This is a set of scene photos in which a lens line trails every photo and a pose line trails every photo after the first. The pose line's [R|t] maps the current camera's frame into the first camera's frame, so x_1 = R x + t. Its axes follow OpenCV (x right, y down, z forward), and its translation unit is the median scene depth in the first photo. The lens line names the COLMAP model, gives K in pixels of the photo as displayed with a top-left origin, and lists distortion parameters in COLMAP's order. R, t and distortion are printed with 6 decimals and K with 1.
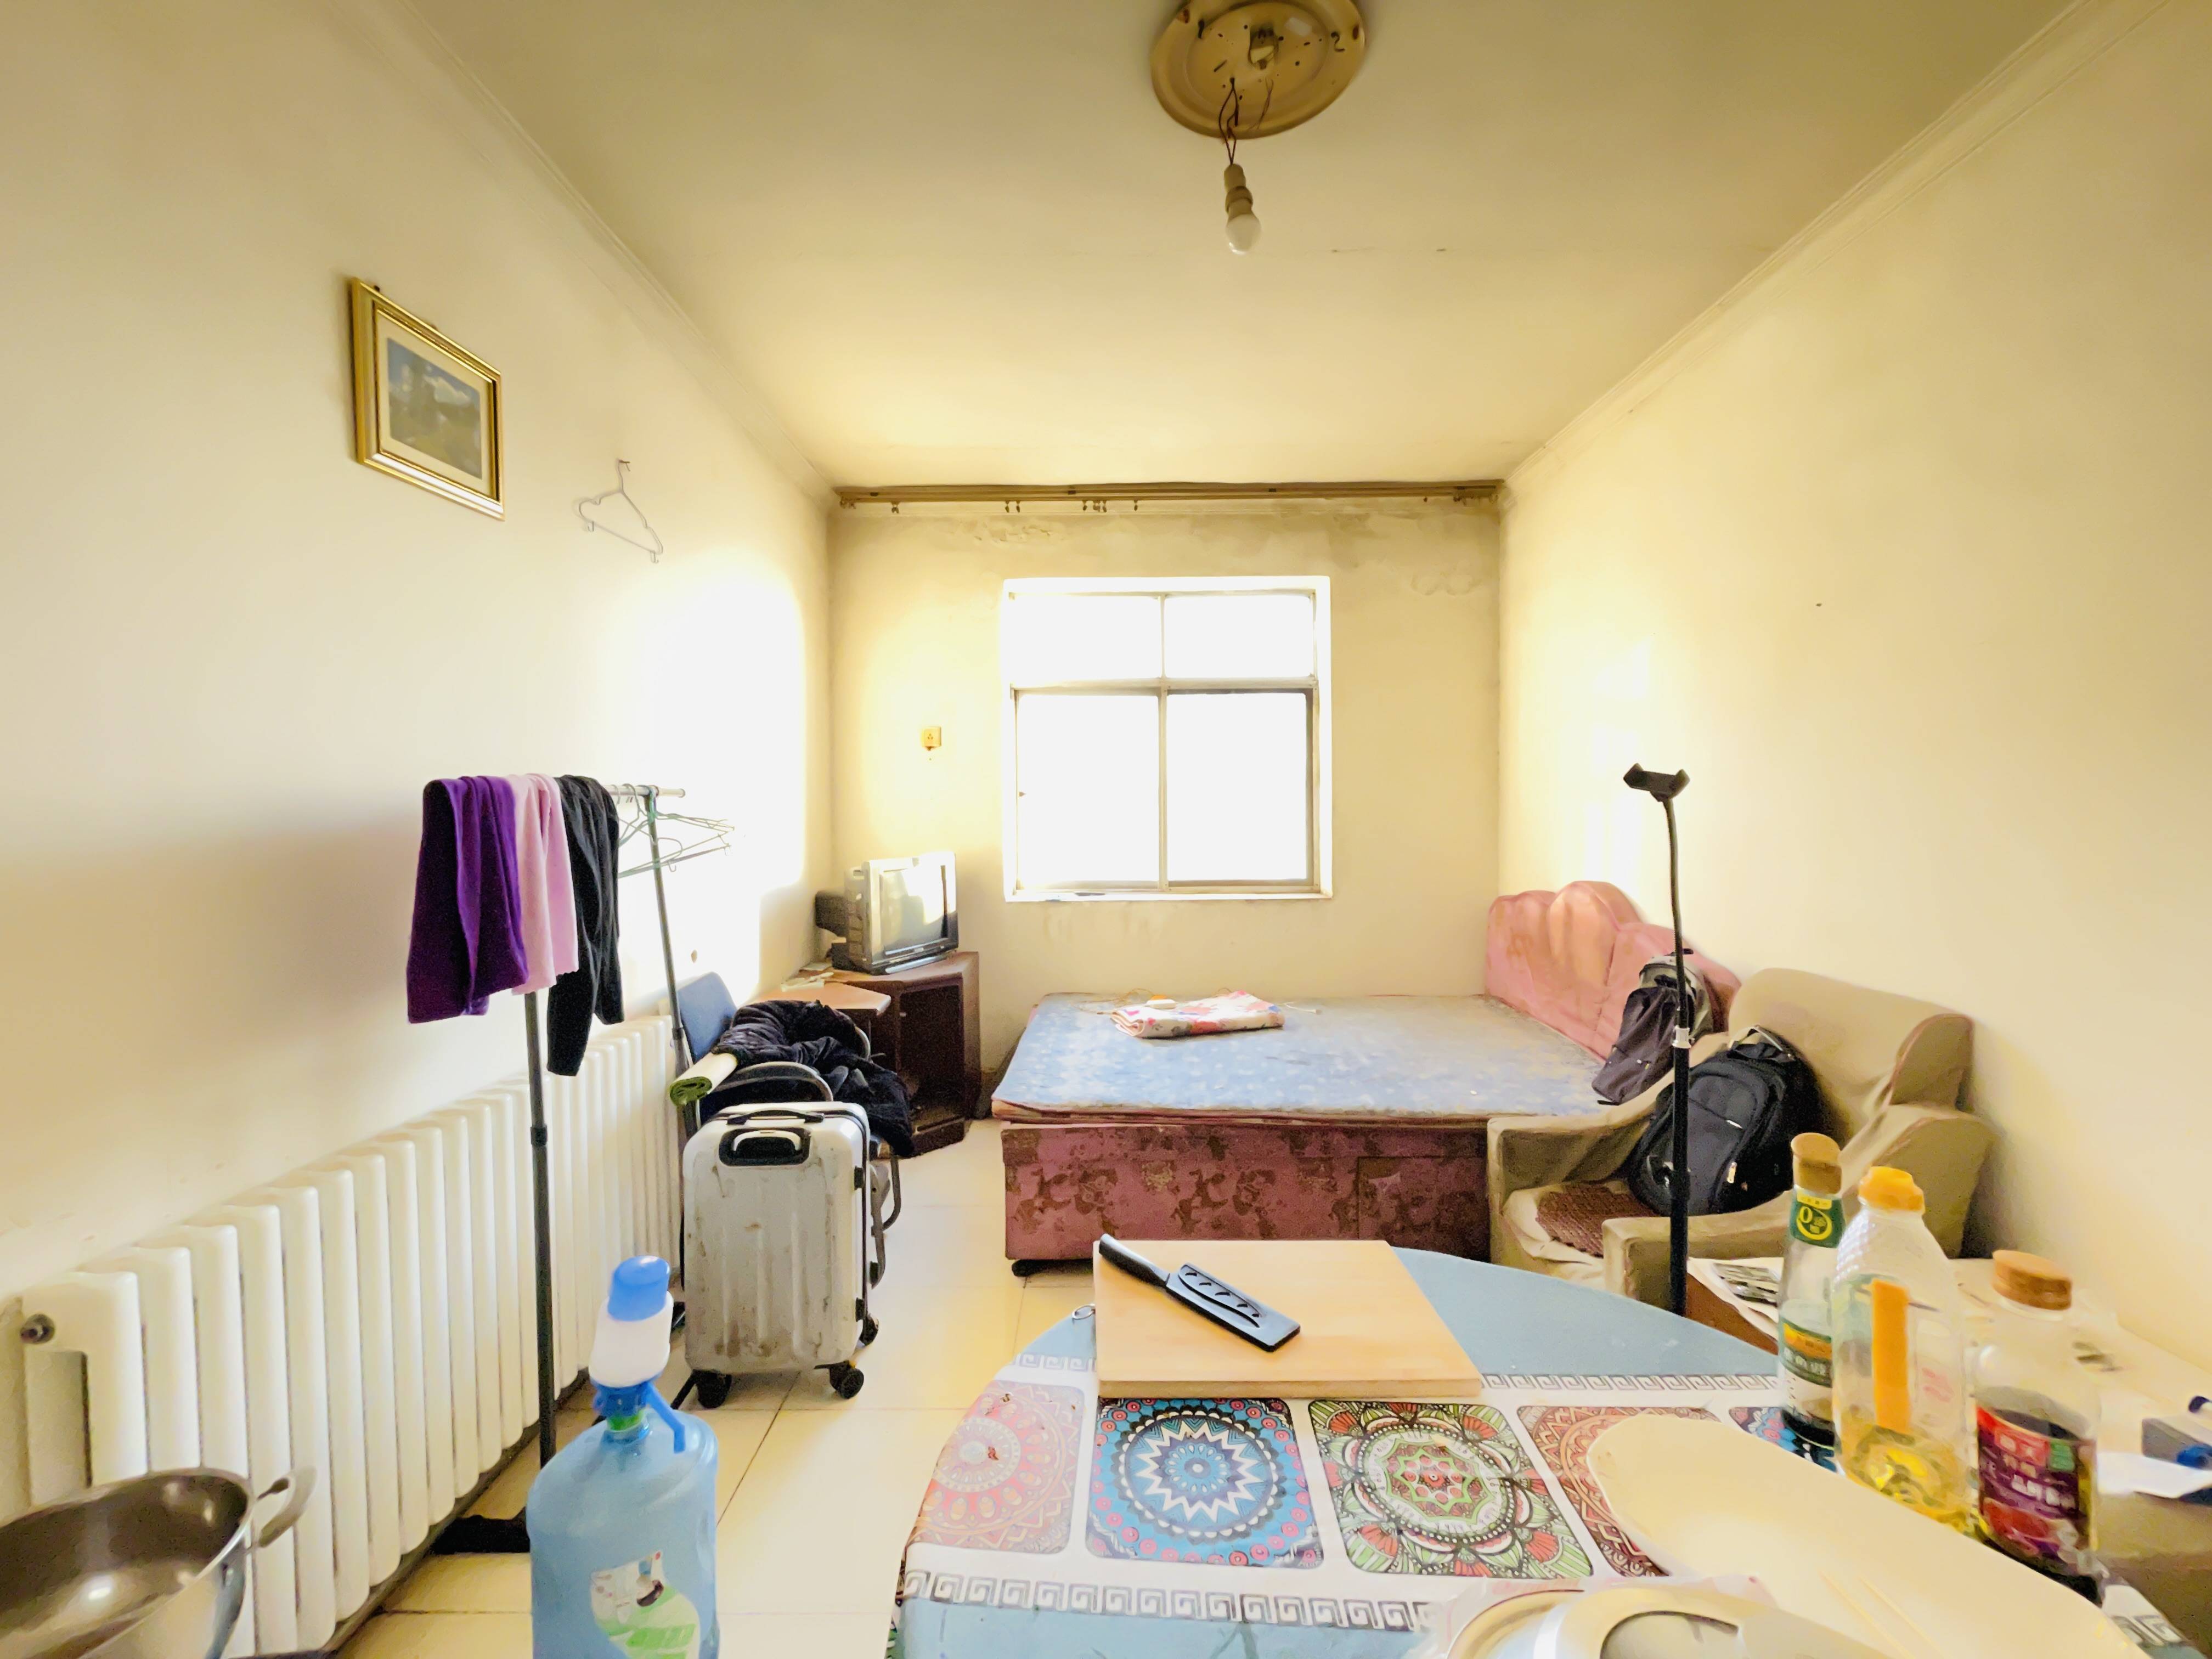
lens RADIAL K [[887.4, 0, 1113.9], [0, 887.4, 827.2], [0, 0, 1]] dist [-0.001141, -0.001123]
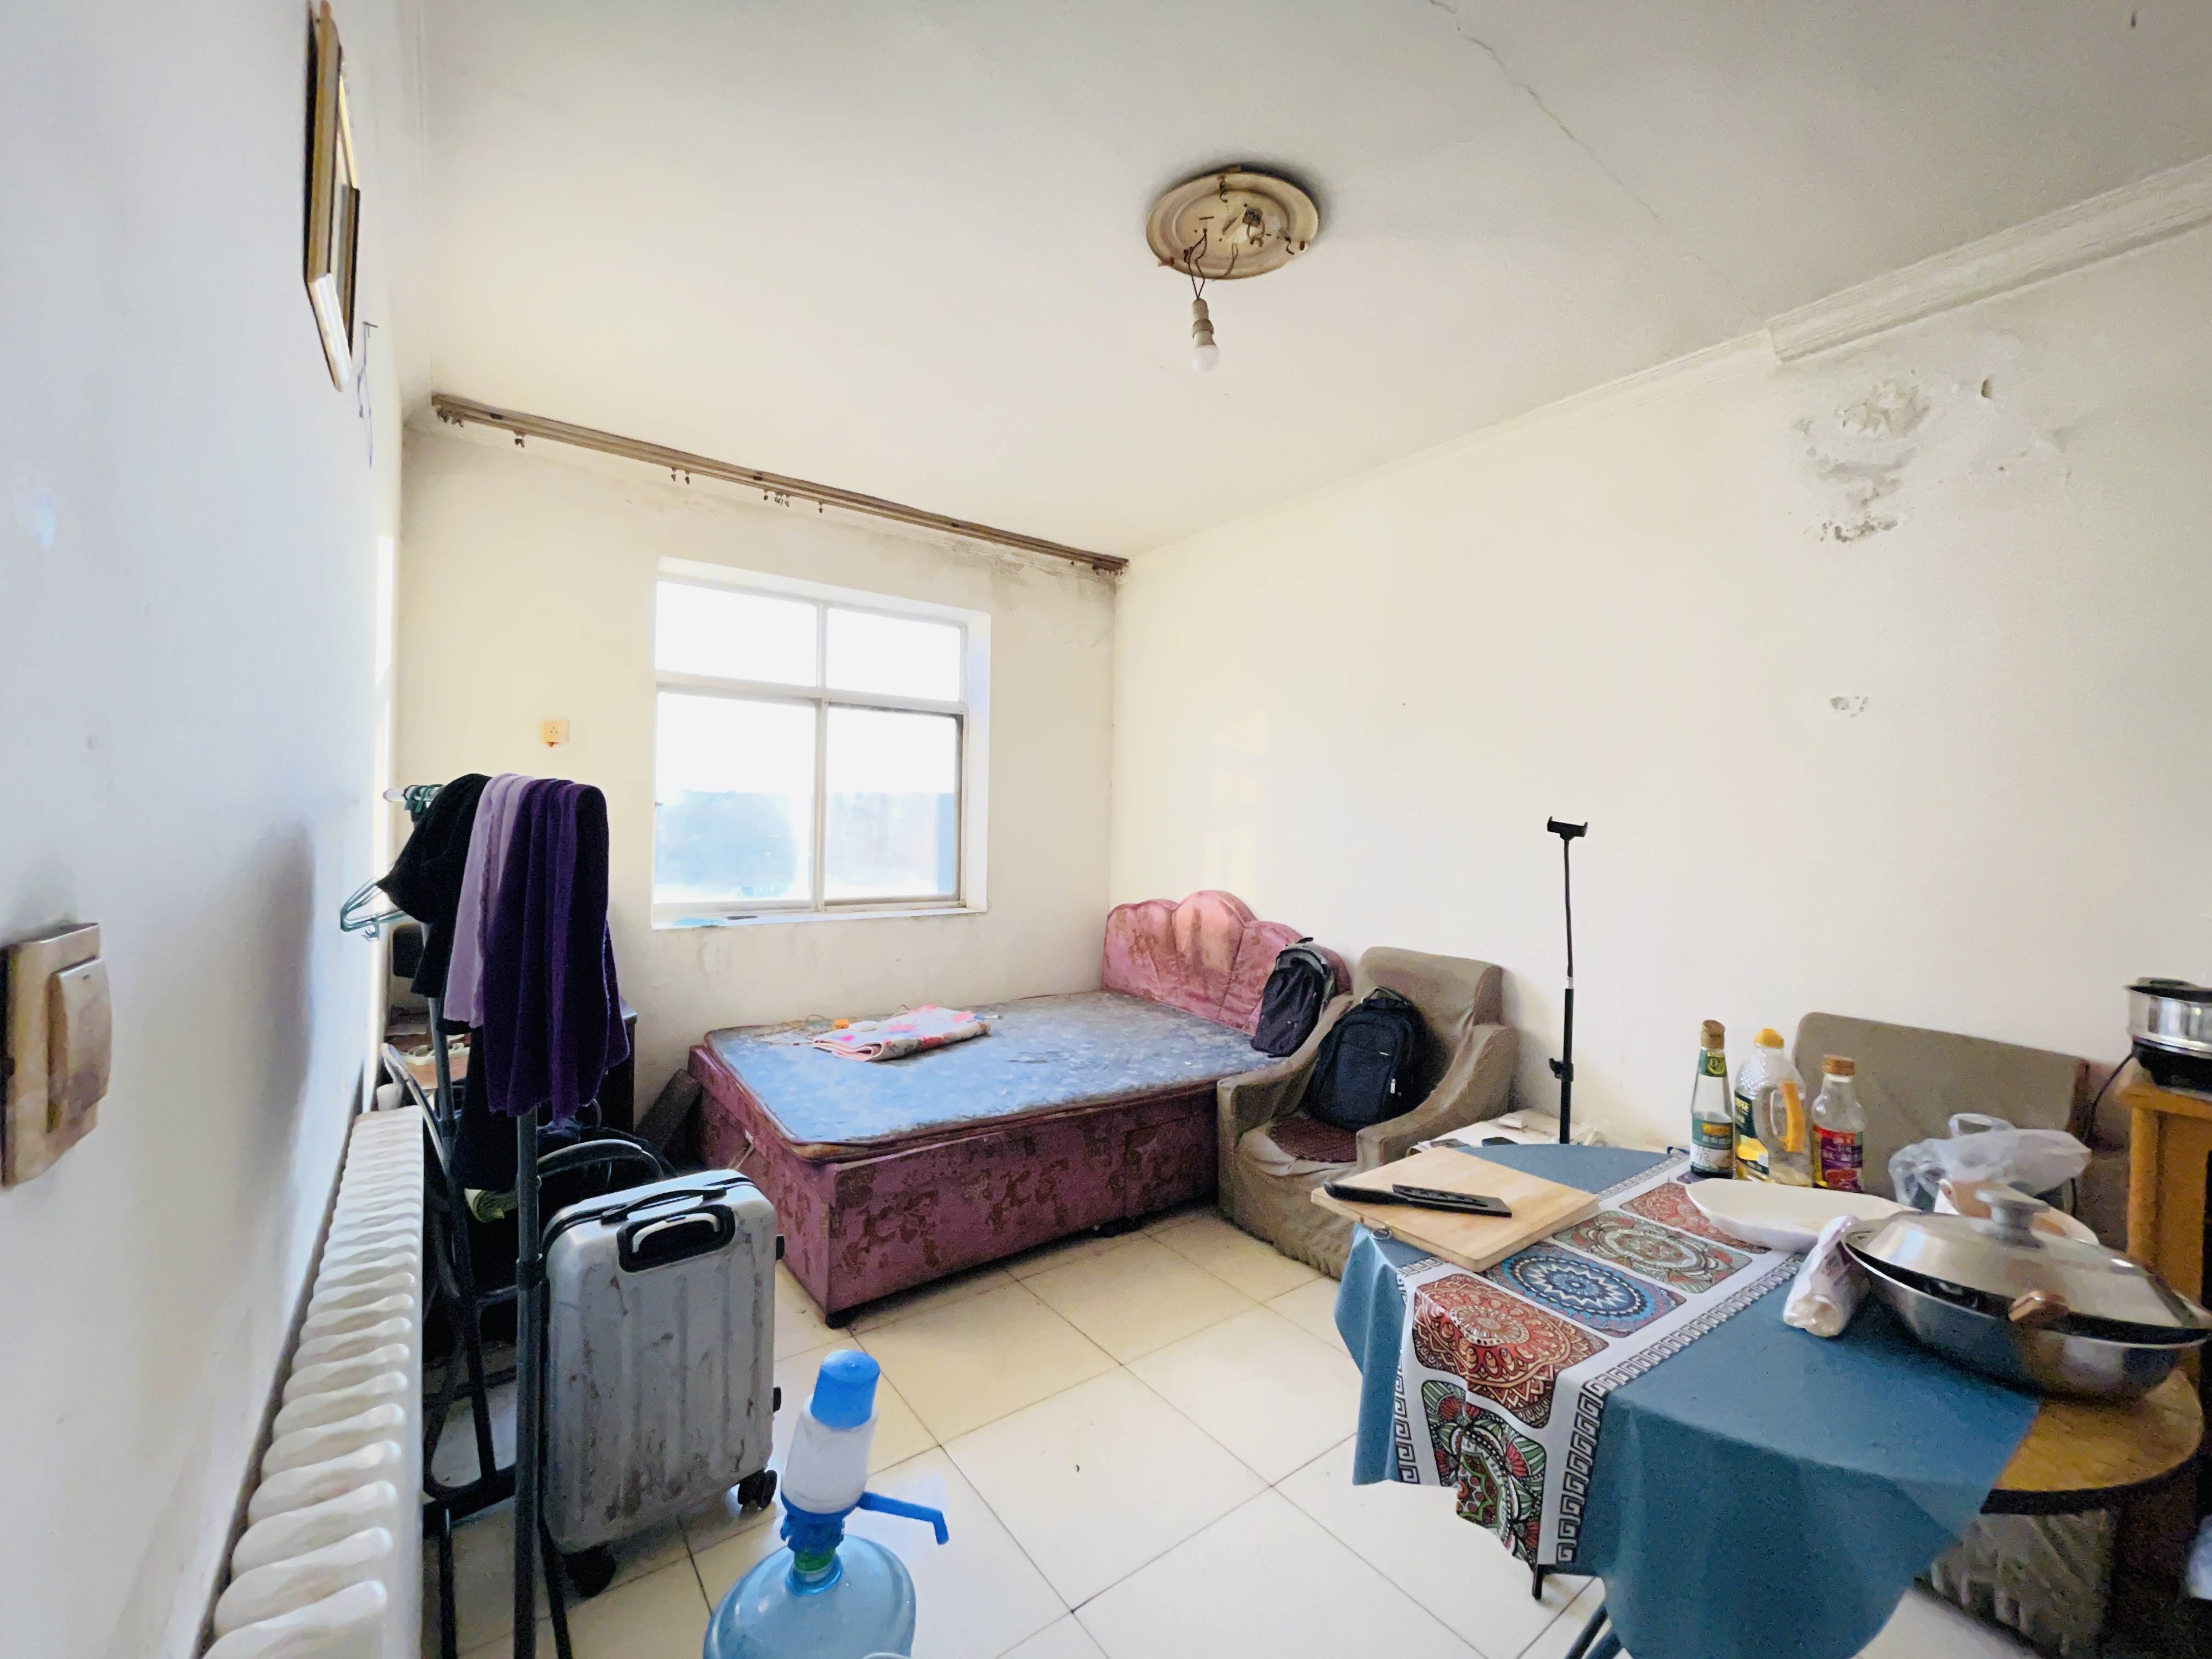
lens RADIAL K [[887.4, 0, 1102.4], [0, 887.4, 828.6], [0, 0, 1]] dist [-0.001141, -0.001123]
pose [[0.799220, 0.019253, 0.600731, -0.458246], [-0.010638, 0.999783, -0.017890, -0.005095], [-0.600945, 0.007907, 0.799251, 0.085212]]
